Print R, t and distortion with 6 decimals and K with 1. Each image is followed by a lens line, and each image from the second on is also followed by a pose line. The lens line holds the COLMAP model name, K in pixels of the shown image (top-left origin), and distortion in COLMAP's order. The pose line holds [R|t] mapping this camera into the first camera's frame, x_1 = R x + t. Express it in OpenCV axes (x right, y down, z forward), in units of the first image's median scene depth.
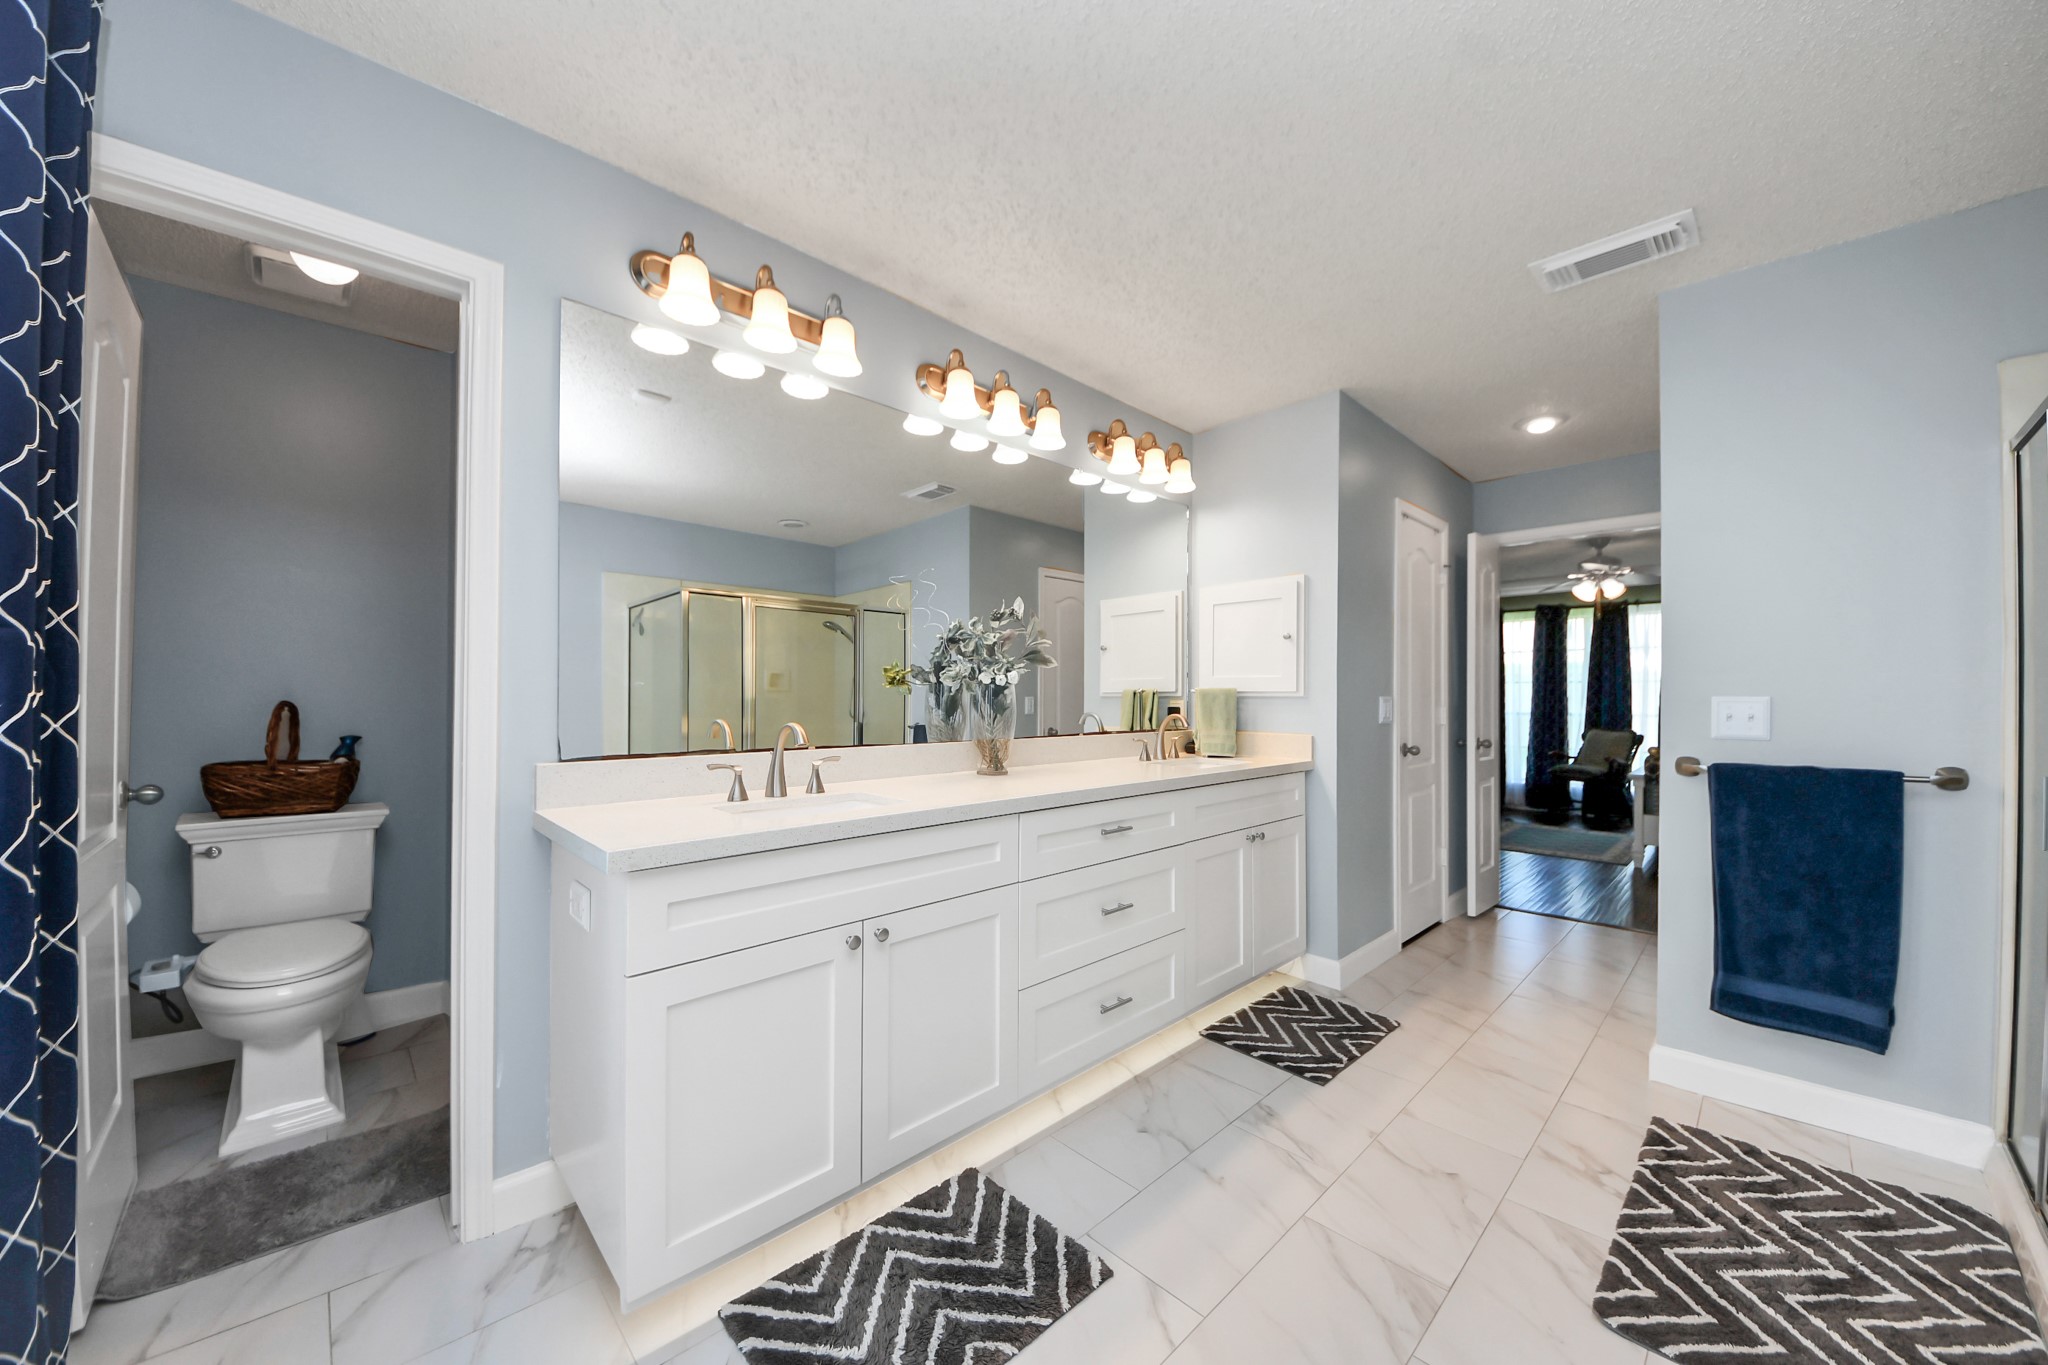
lens RADIAL K [[755.0, 0, 989.5], [0, 755.0, 692.4], [0, 0, 1]] dist [0.019271, -0.009450]
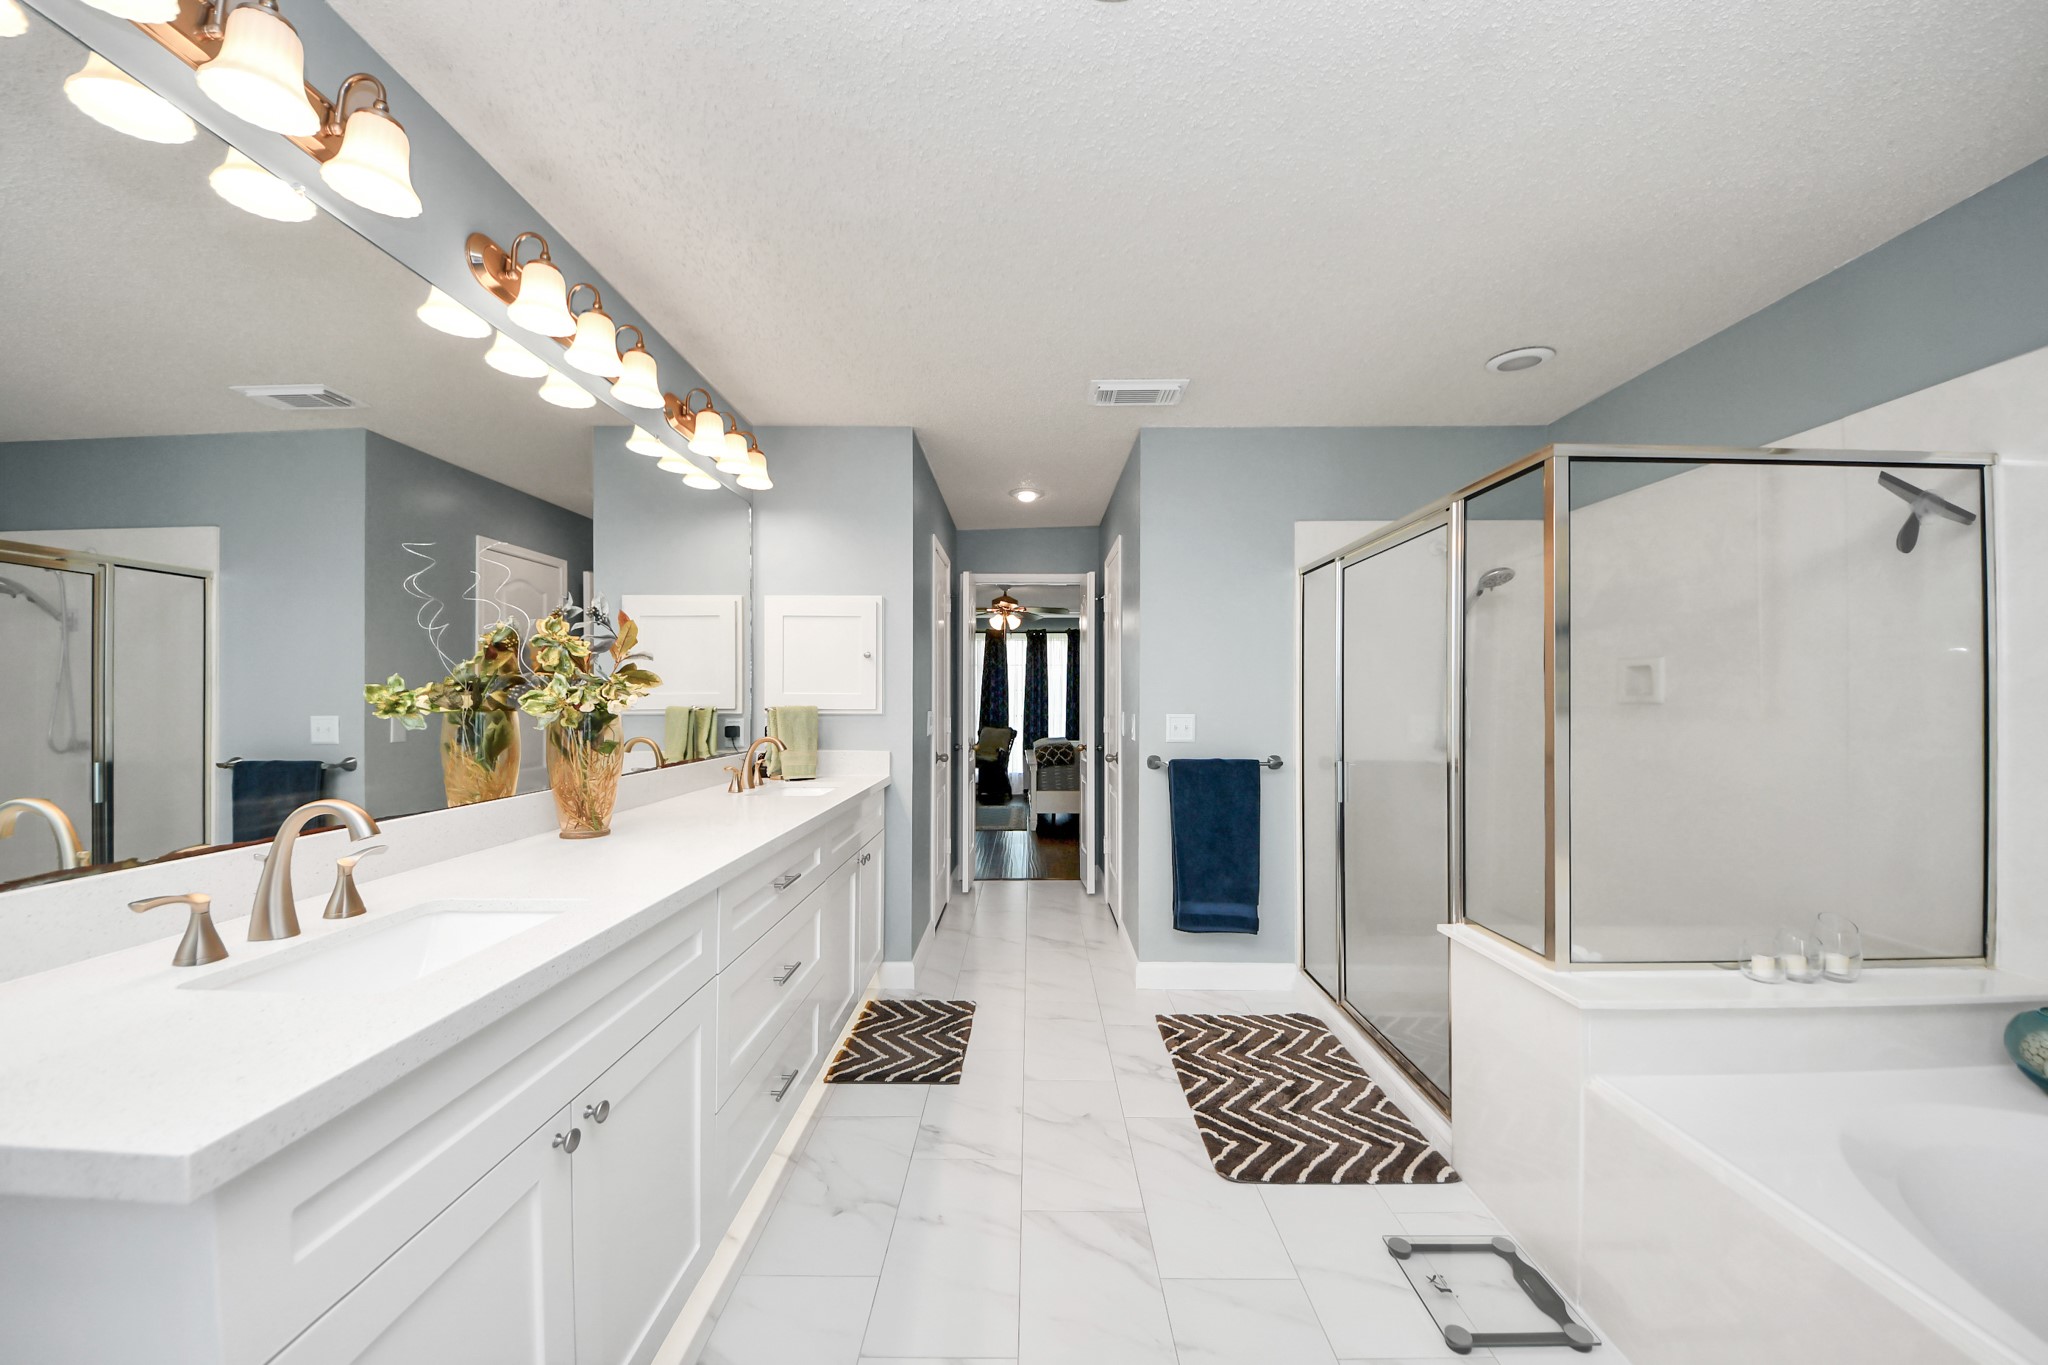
lens RADIAL K [[755.0, 0, 1041.6], [0, 755.0, 688.9], [0, 0, 1]] dist [0.019271, -0.009450]
pose [[0.675590, 0.005598, 0.737257, -0.282848], [-0.003148, 0.999984, -0.004708, -0.035166], [-0.737271, 0.000860, 0.675596, 0.201499]]
